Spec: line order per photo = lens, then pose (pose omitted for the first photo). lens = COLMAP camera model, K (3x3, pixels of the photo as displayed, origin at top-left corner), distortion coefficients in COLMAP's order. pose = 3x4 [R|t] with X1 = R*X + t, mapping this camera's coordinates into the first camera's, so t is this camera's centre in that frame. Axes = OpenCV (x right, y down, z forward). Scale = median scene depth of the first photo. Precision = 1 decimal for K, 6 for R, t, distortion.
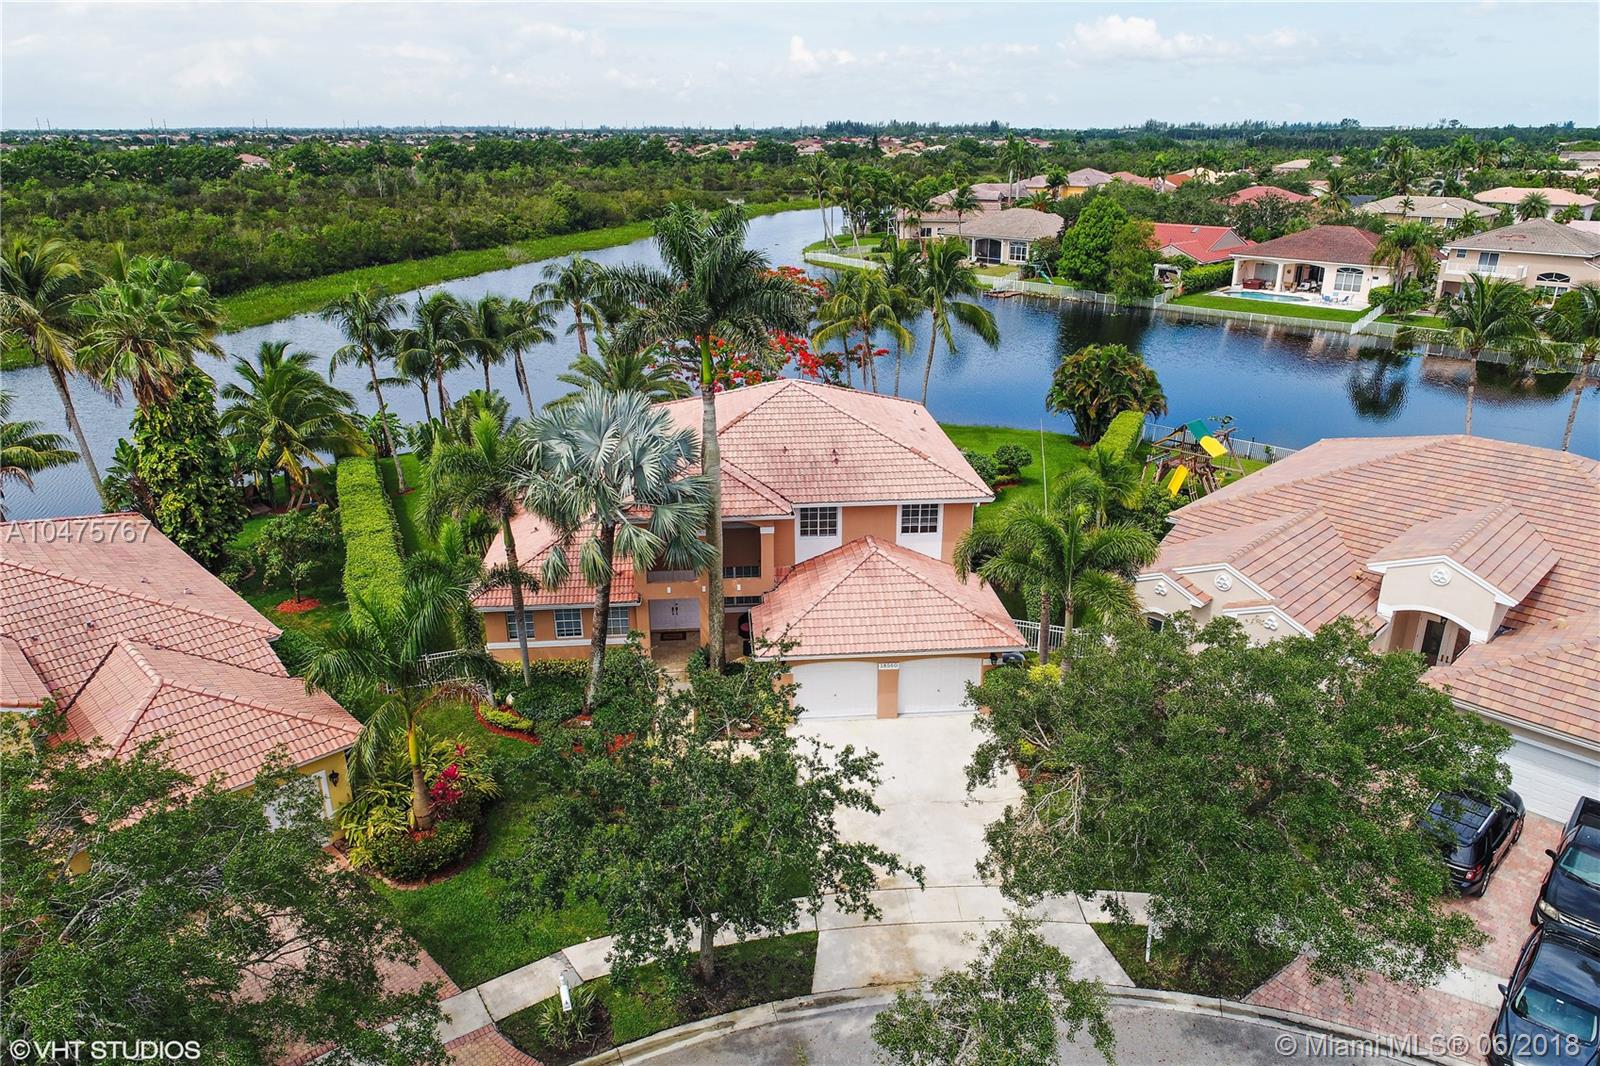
lens RADIAL K [[1078.4, 0, 800.0], [0, 1078.4, 533.0], [0, 0, 1]] dist [-0.008860, -0.000622]
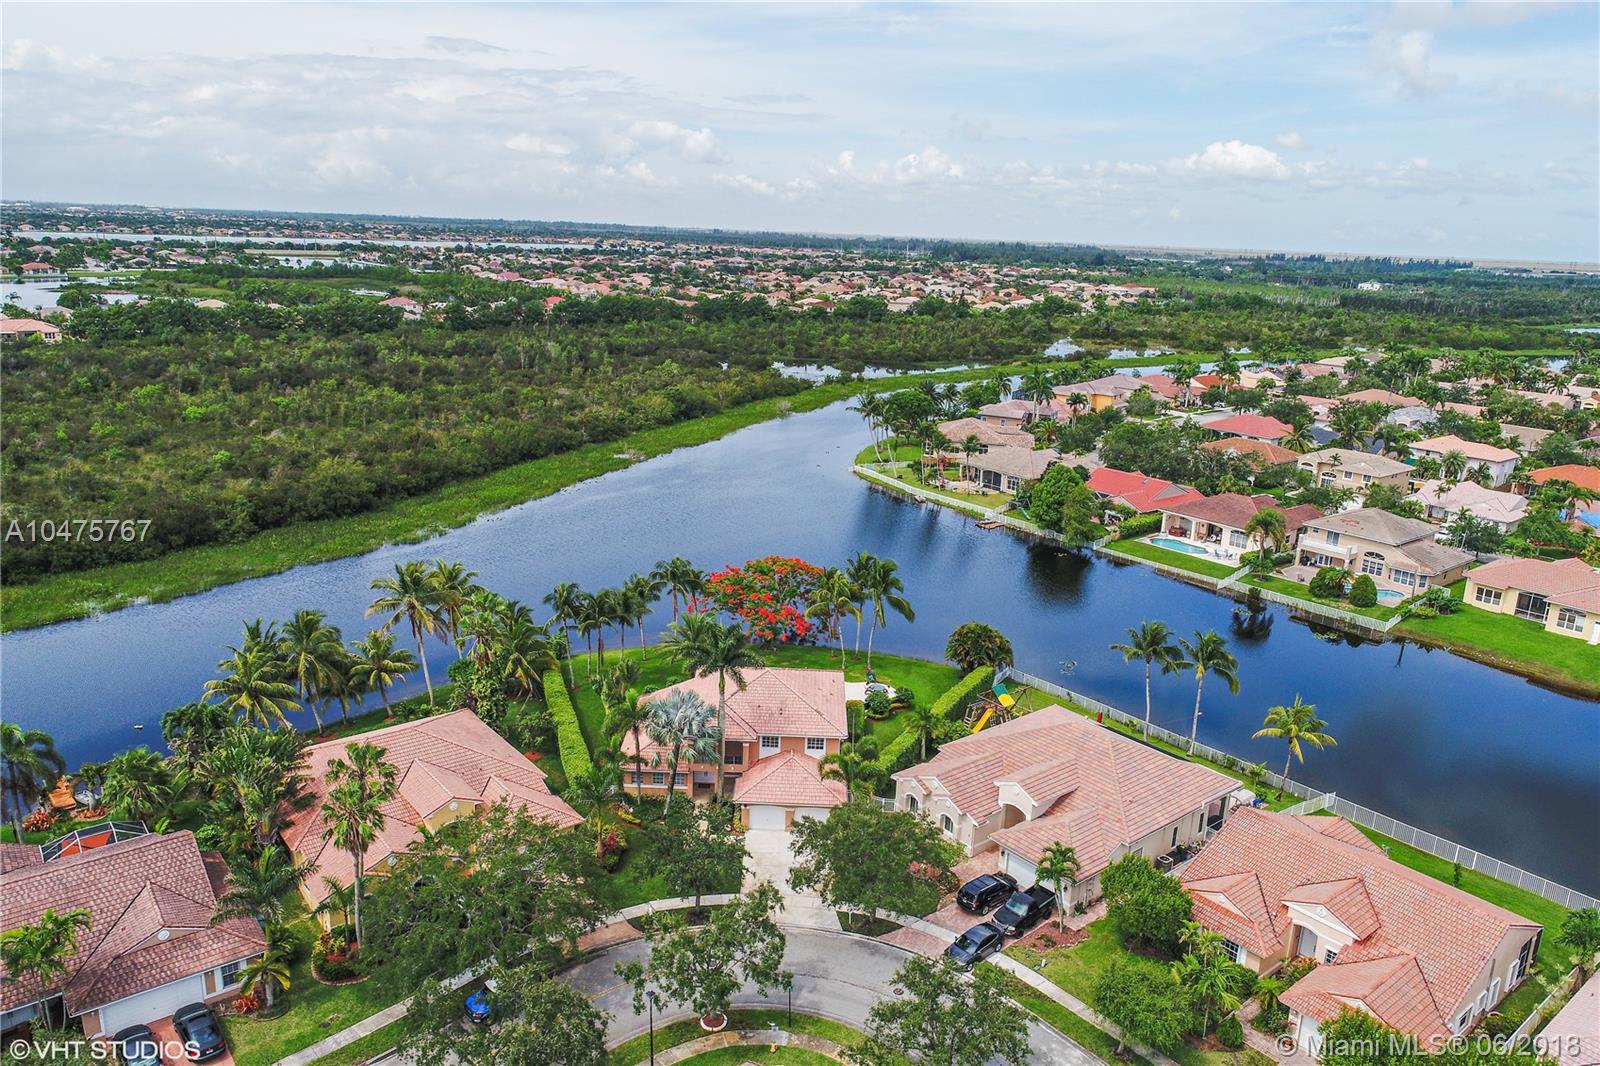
lens RADIAL K [[1151.4, 0, 800.0], [0, 1151.4, 533.0], [0, 0, 1]] dist [-0.005339, -0.000498]
pose [[0.994199, 0.063171, -0.087052, 0.261053], [-0.070592, 0.993879, -0.084984, -0.243352], [0.081151, 0.090636, 0.992572, -1.428936]]
